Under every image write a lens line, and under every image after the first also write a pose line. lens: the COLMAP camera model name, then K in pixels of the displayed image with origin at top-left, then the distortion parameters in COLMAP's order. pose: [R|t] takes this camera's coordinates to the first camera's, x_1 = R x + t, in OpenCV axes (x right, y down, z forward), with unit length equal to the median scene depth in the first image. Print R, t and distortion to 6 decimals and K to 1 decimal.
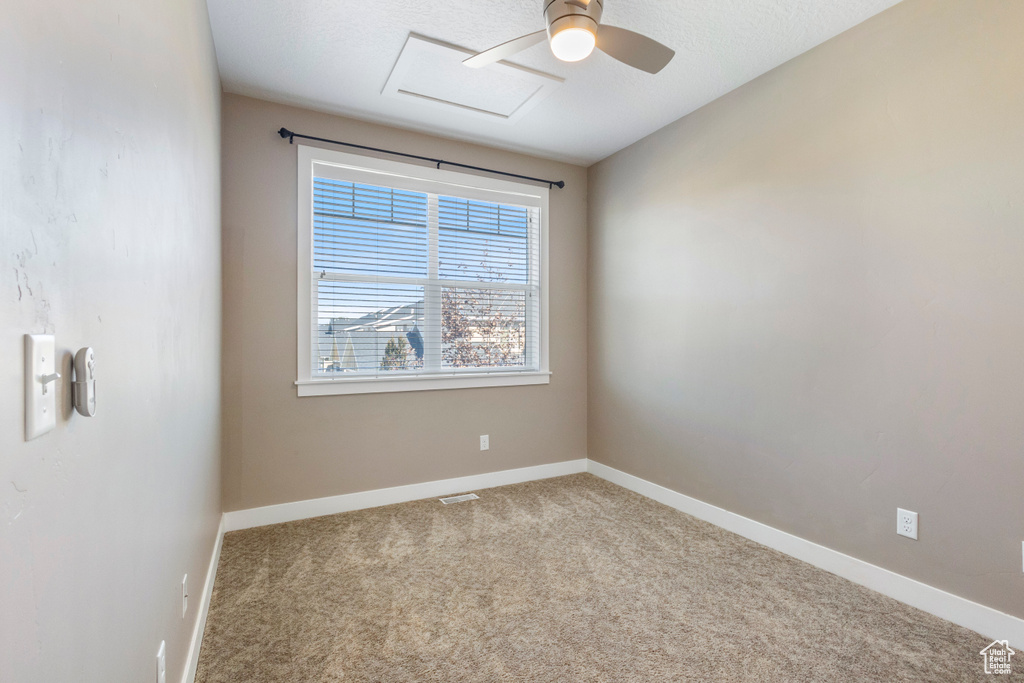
lens RADIAL K [[475.2, 0, 512.0], [0, 475.2, 341.5], [0, 0, 1]] dist [0.004461, 0.000911]
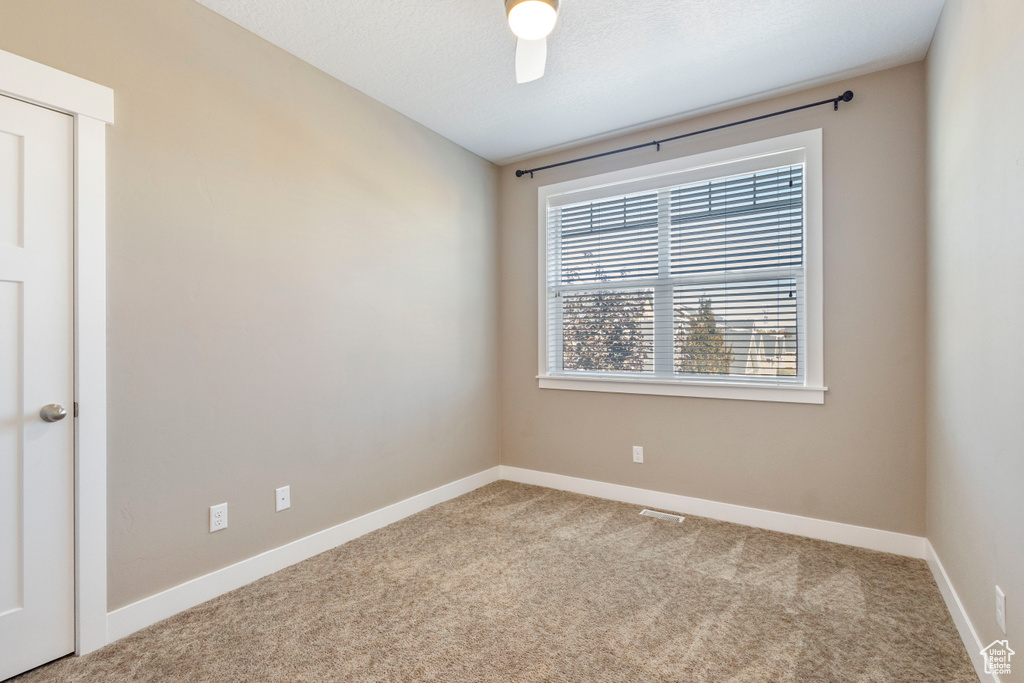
lens RADIAL K [[475.2, 0, 512.0], [0, 475.2, 341.5], [0, 0, 1]] dist [0.004461, 0.000911]
pose [[0.482238, -0.005976, -0.876020, 0.560107], [0.000947, 0.999980, -0.006300, 0.000173], [0.876040, 0.002209, 0.482234, 0.302615]]
